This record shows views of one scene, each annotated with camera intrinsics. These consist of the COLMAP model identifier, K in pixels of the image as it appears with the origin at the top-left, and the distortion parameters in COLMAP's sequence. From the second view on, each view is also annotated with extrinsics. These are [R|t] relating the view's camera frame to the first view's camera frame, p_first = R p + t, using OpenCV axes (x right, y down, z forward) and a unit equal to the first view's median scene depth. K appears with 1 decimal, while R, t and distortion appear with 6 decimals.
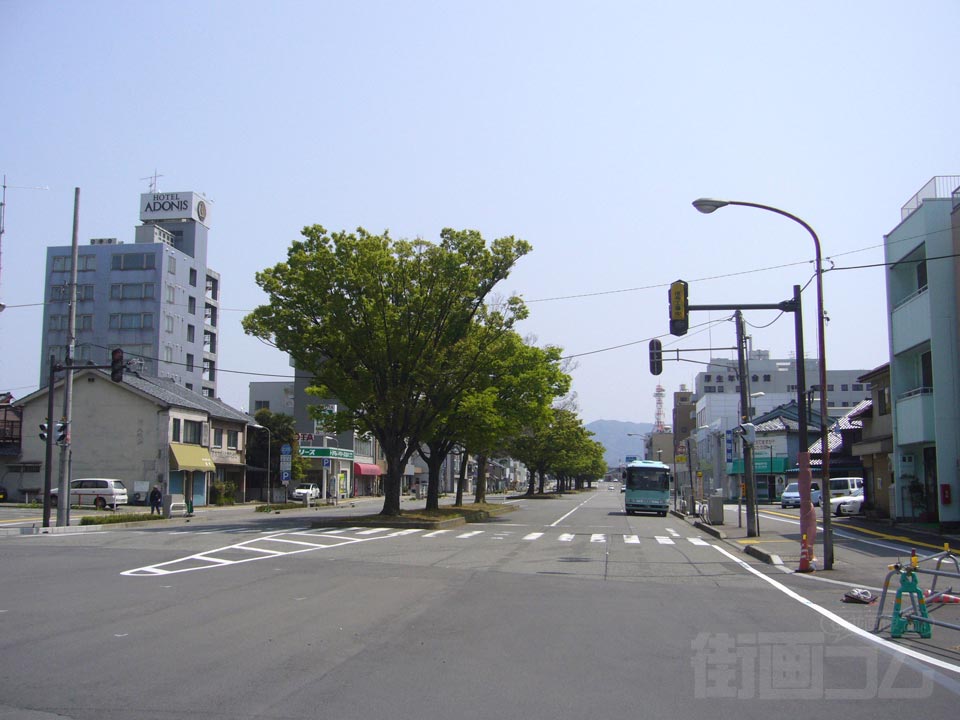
lens RADIAL K [[1005.2, 0, 480.0], [0, 1005.2, 360.0], [0, 0, 1]] dist [-0.082616, 0.024134]
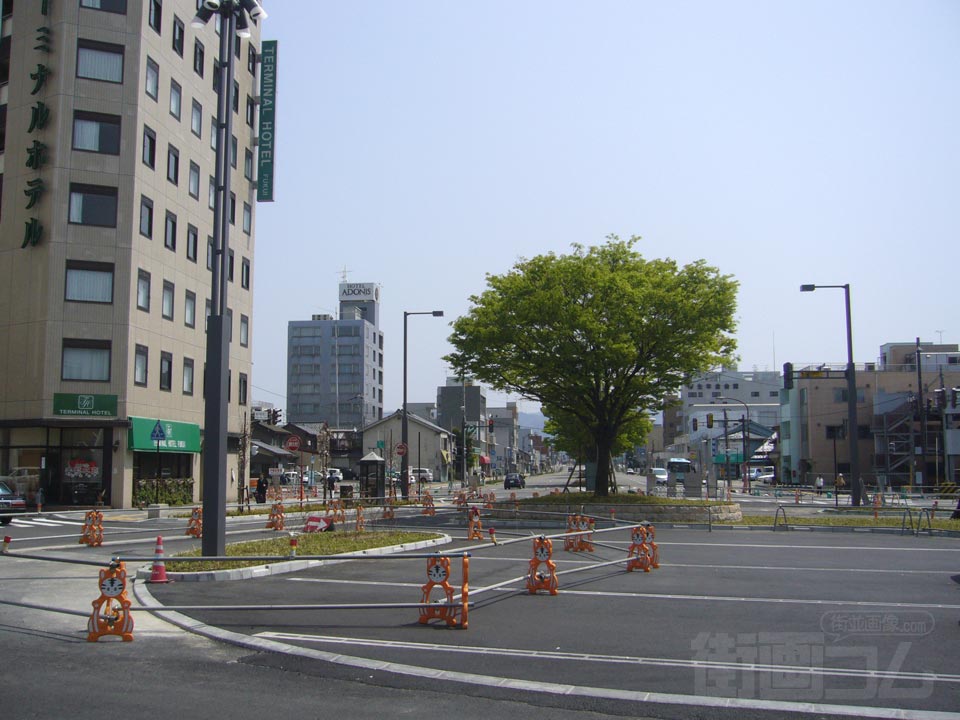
lens RADIAL K [[1005.2, 0, 480.0], [0, 1005.2, 360.0], [0, 0, 1]] dist [-0.082616, 0.024134]
pose [[0.999580, 0.001307, 0.028947, -0.181062], [-0.001826, 0.999838, 0.017905, -0.083364], [-0.028919, -0.017950, 0.999421, -0.633424]]
